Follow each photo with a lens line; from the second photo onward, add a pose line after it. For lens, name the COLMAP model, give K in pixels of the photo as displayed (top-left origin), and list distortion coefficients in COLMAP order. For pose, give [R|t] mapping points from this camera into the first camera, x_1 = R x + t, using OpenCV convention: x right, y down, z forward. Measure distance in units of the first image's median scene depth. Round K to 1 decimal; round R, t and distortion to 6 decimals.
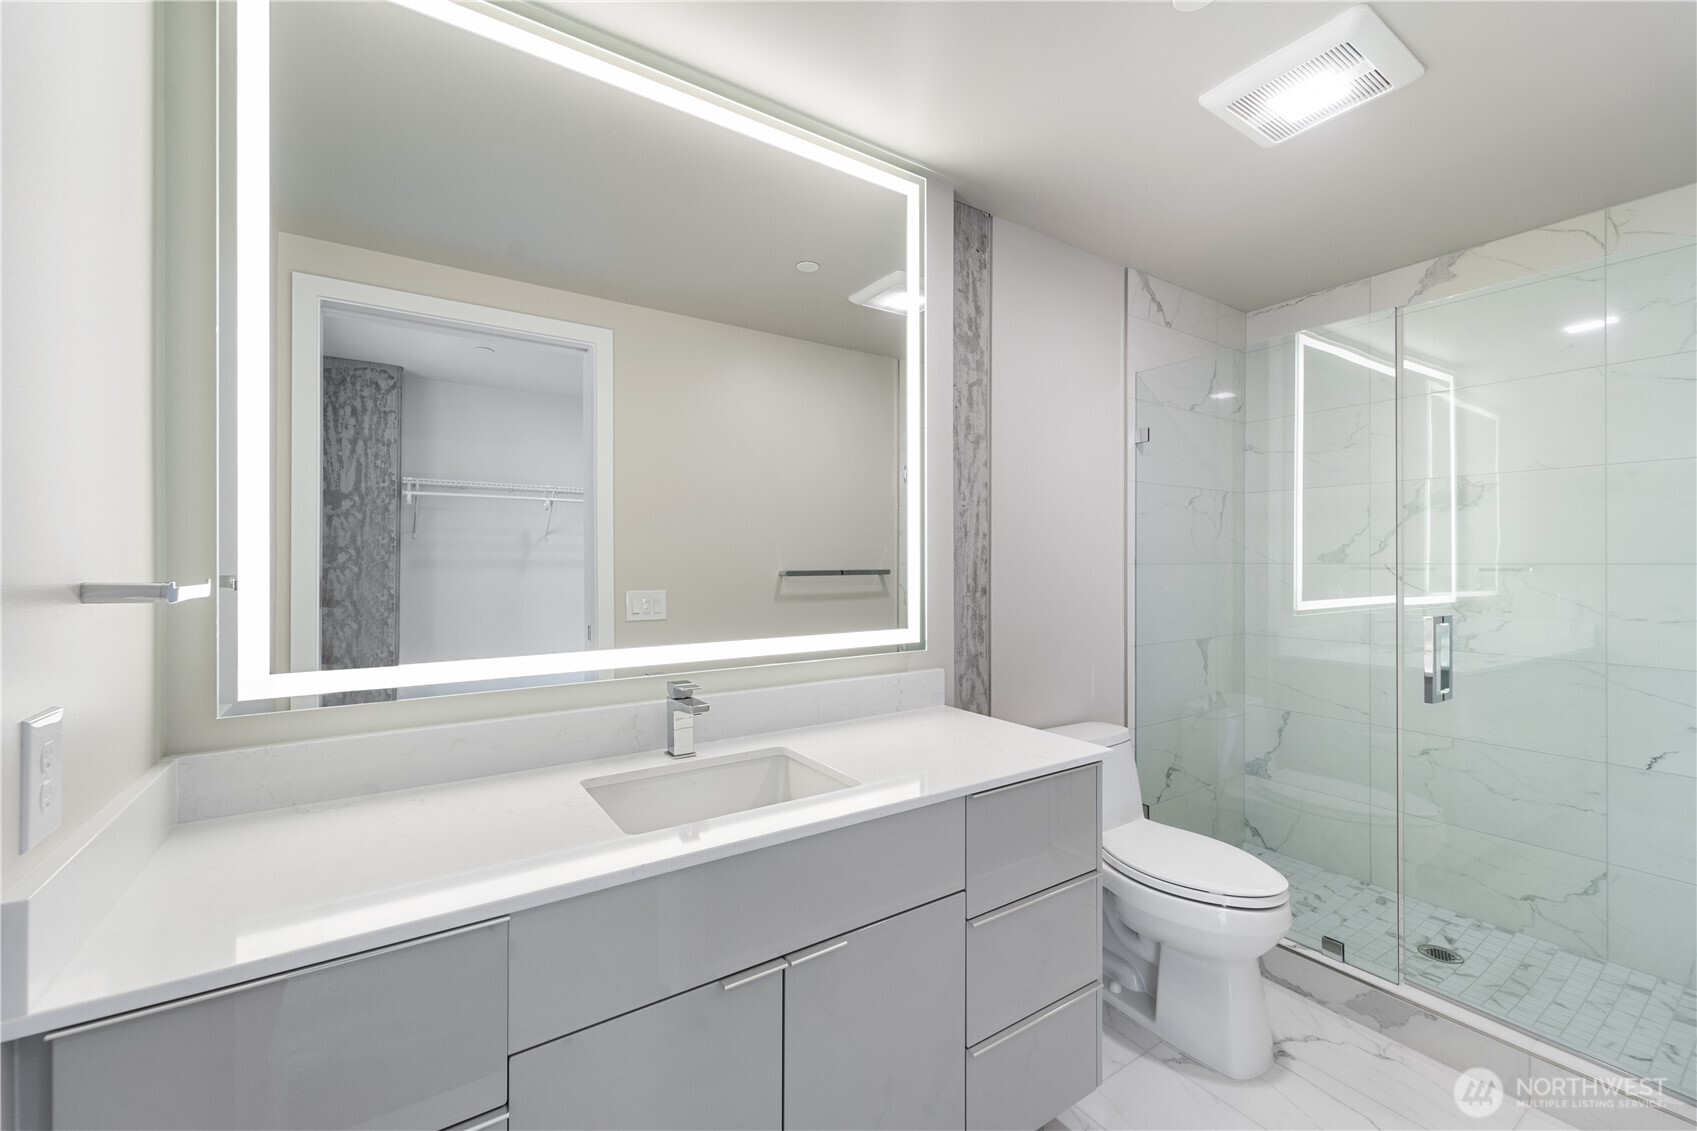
lens RADIAL K [[695.9, 0, 848.6], [0, 695.9, 562.9], [0, 0, 1]] dist [-0.003106, -0.000390]
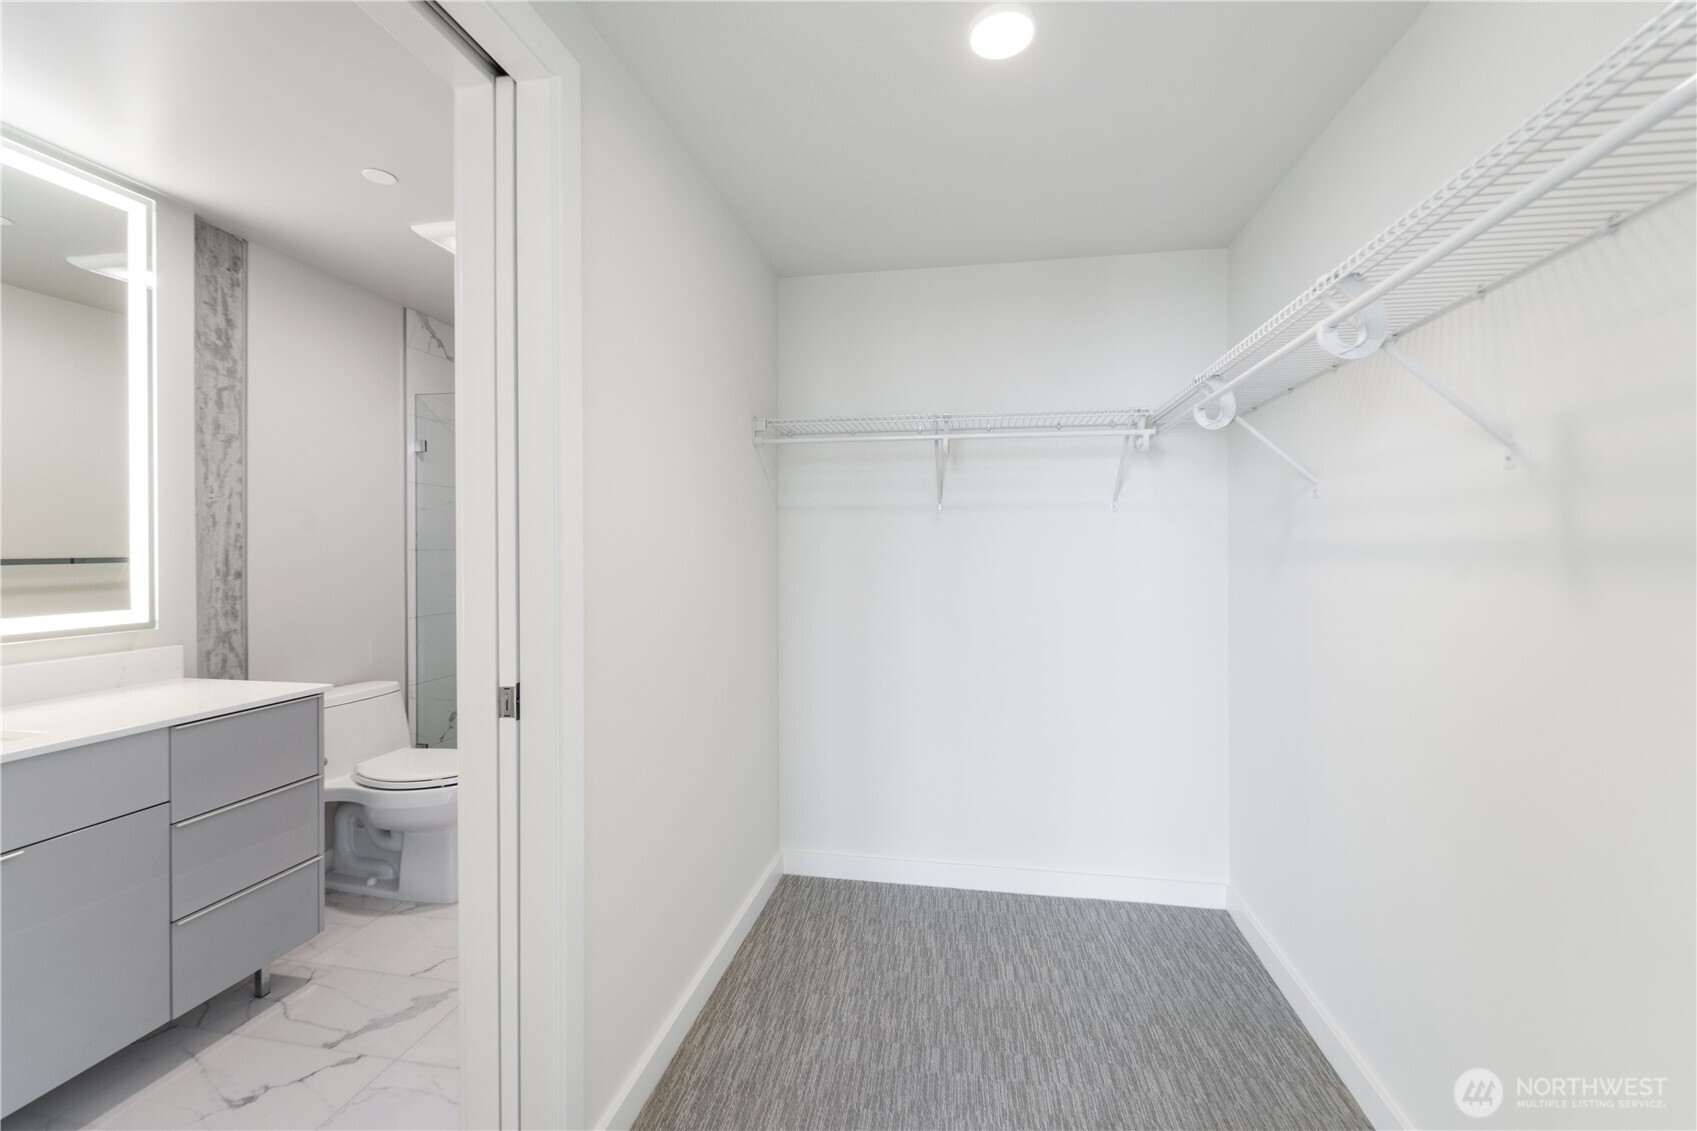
lens RADIAL K [[695.9, 0, 855.9], [0, 695.9, 553.2], [0, 0, 1]] dist [-0.003106, -0.000390]
pose [[0.684746, -0.003929, 0.728772, 0.062190], [-0.000704, 0.999981, 0.006052, -0.001589], [-0.728782, -0.004657, 0.684730, -0.497642]]
